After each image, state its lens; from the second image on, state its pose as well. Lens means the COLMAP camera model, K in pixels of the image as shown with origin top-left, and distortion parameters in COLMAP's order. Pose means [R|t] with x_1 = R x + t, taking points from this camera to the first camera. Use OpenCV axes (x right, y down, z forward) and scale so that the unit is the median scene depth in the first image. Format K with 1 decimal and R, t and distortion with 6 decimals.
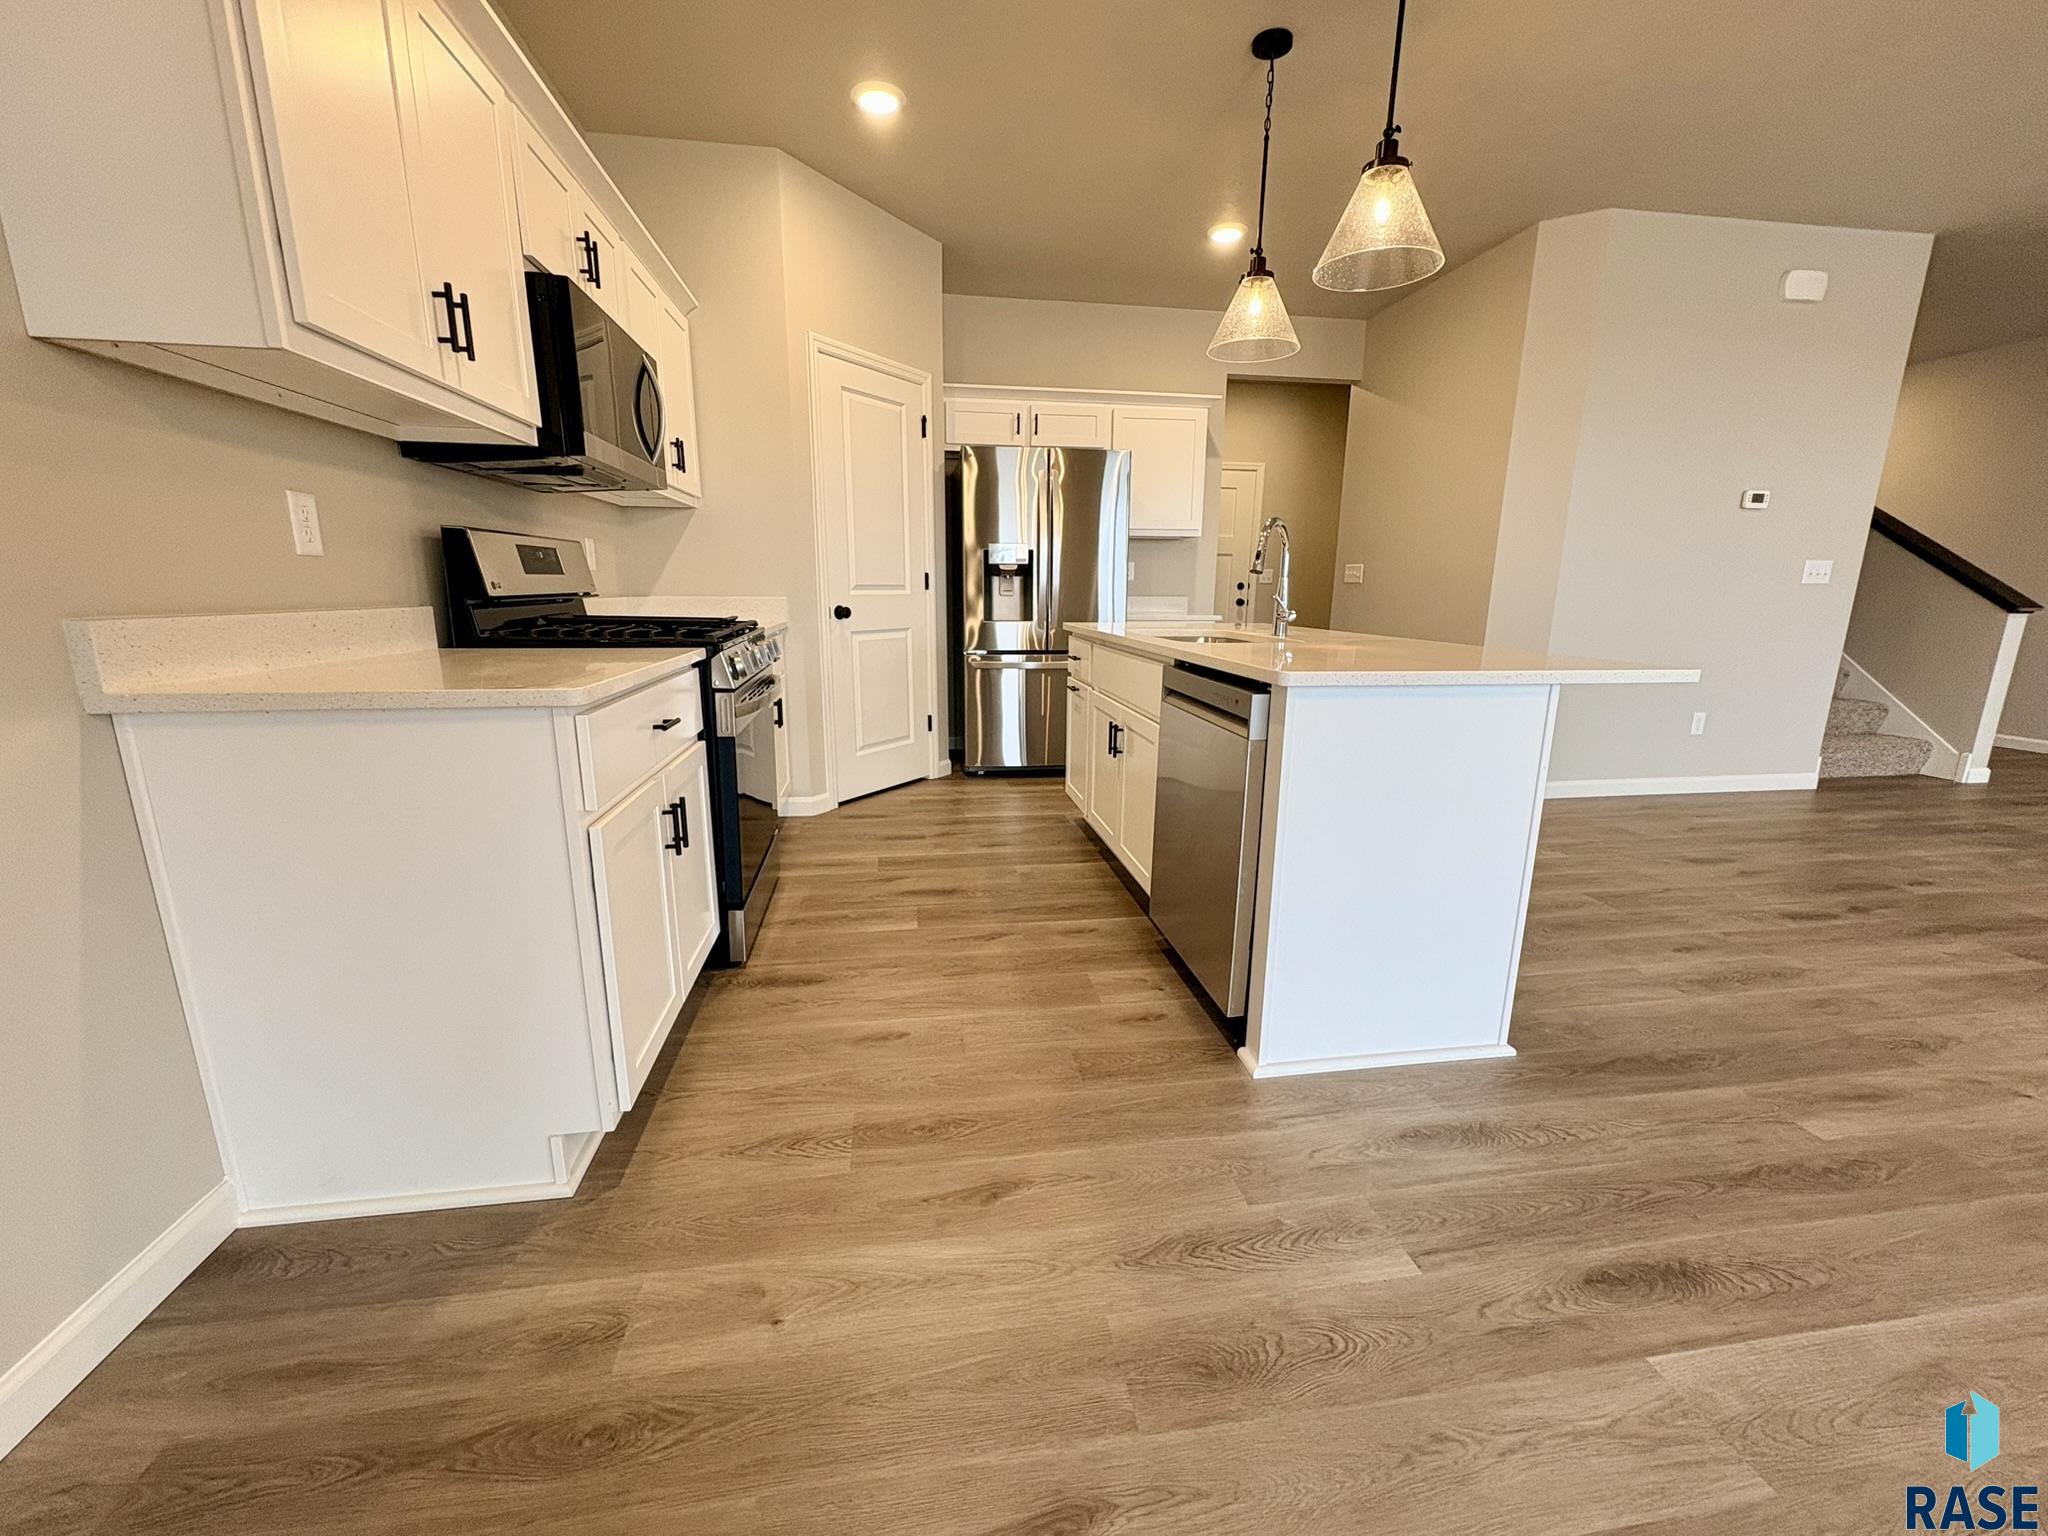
lens RADIAL K [[815.4, 0, 1017.1], [0, 815.4, 776.4], [0, 0, 1]] dist [-0.000560, 0.000010]
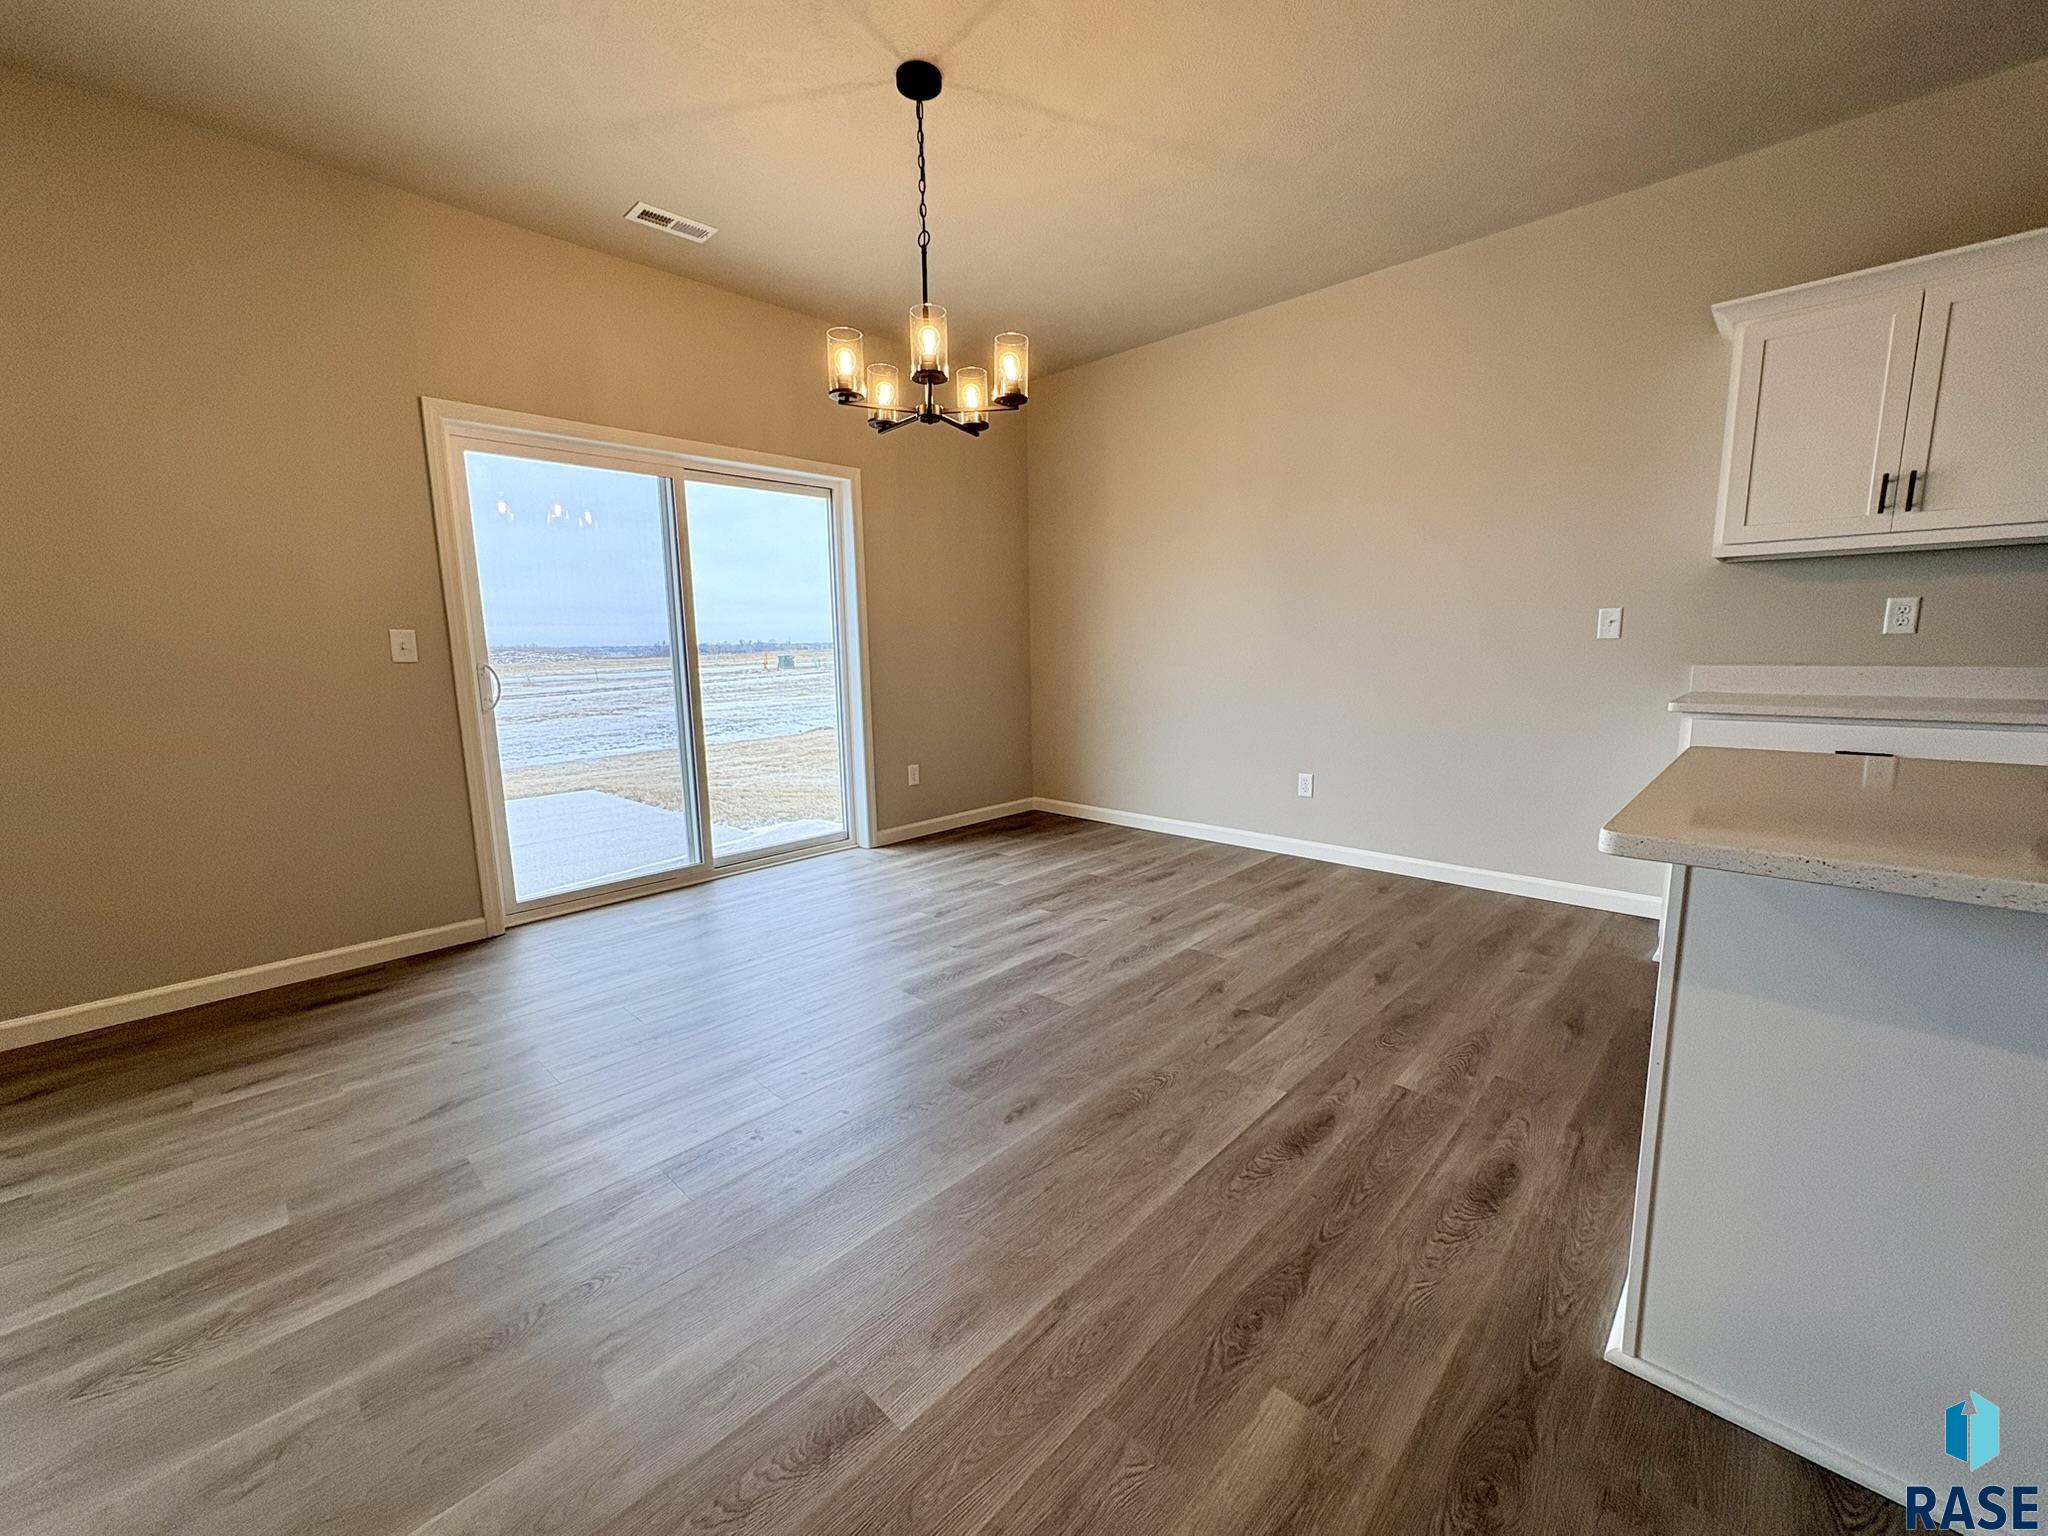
lens RADIAL K [[815.4, 0, 1023.8], [0, 815.4, 767.3], [0, 0, 1]] dist [-0.000560, 0.000010]
pose [[-0.794204, 0.098691, -0.599583, 1.593852], [-0.125434, 0.938844, 0.320684, -0.321365], [0.594563, 0.329897, -0.733255, 1.240779]]
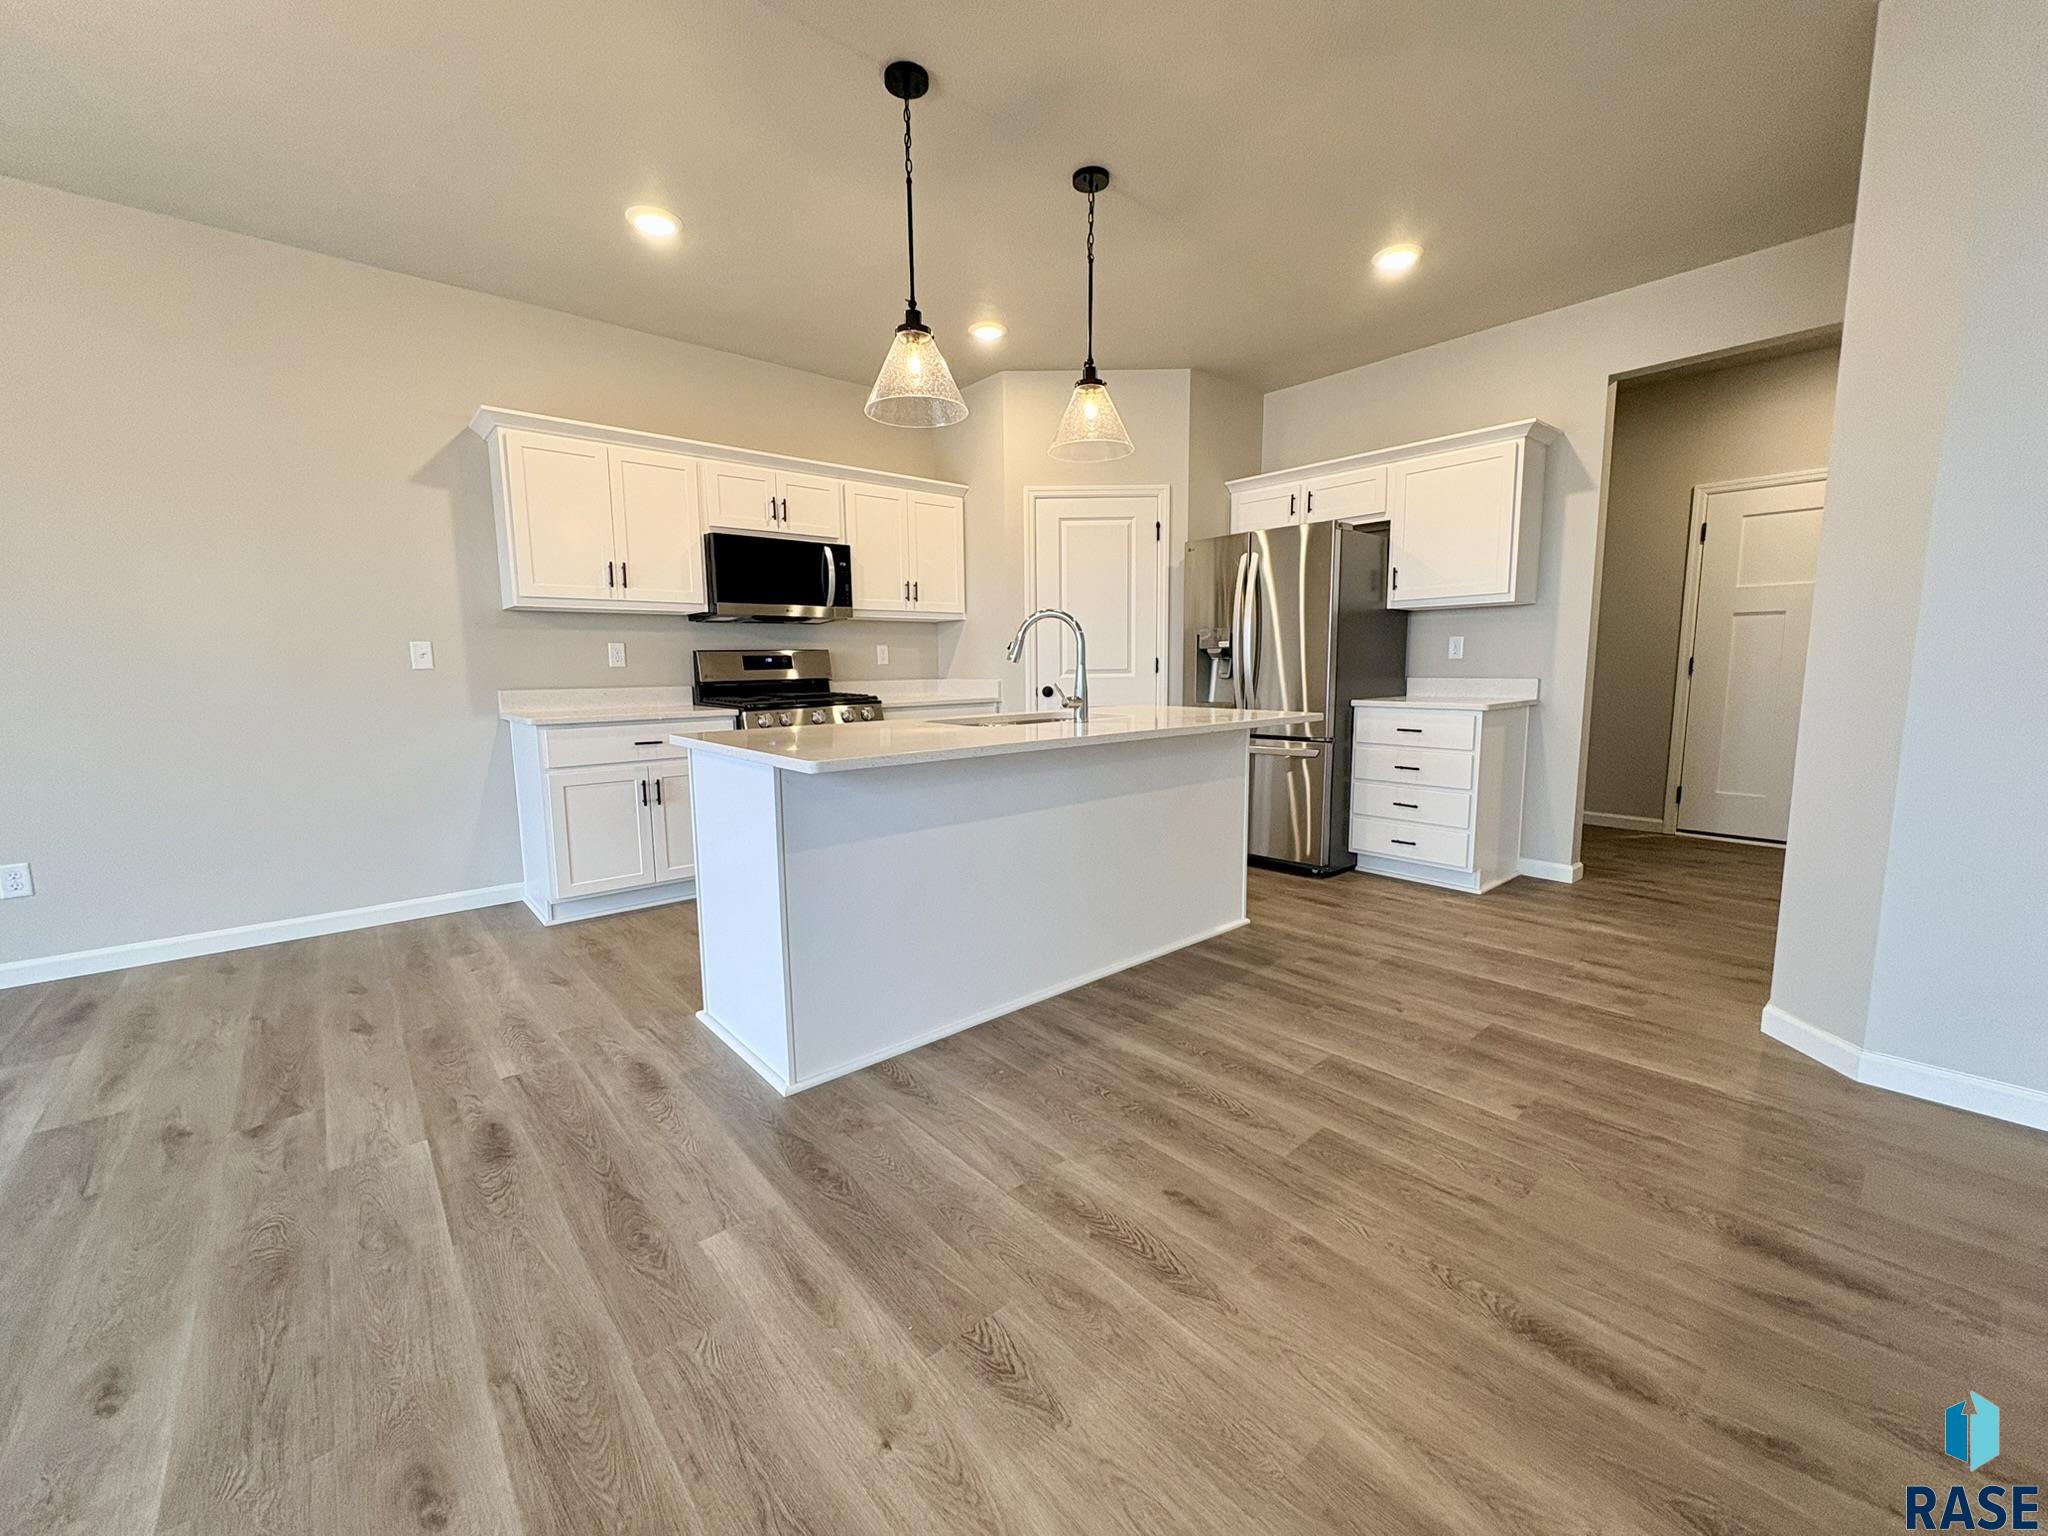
lens RADIAL K [[815.4, 0, 1019.8], [0, 815.4, 767.4], [0, 0, 1]] dist [-0.000560, 0.000010]
pose [[0.527267, 0.095816, -0.844280, 1.976187], [-0.177916, 0.984046, 0.000567, -0.182697], [0.830864, 0.149912, 0.535902, 0.718355]]
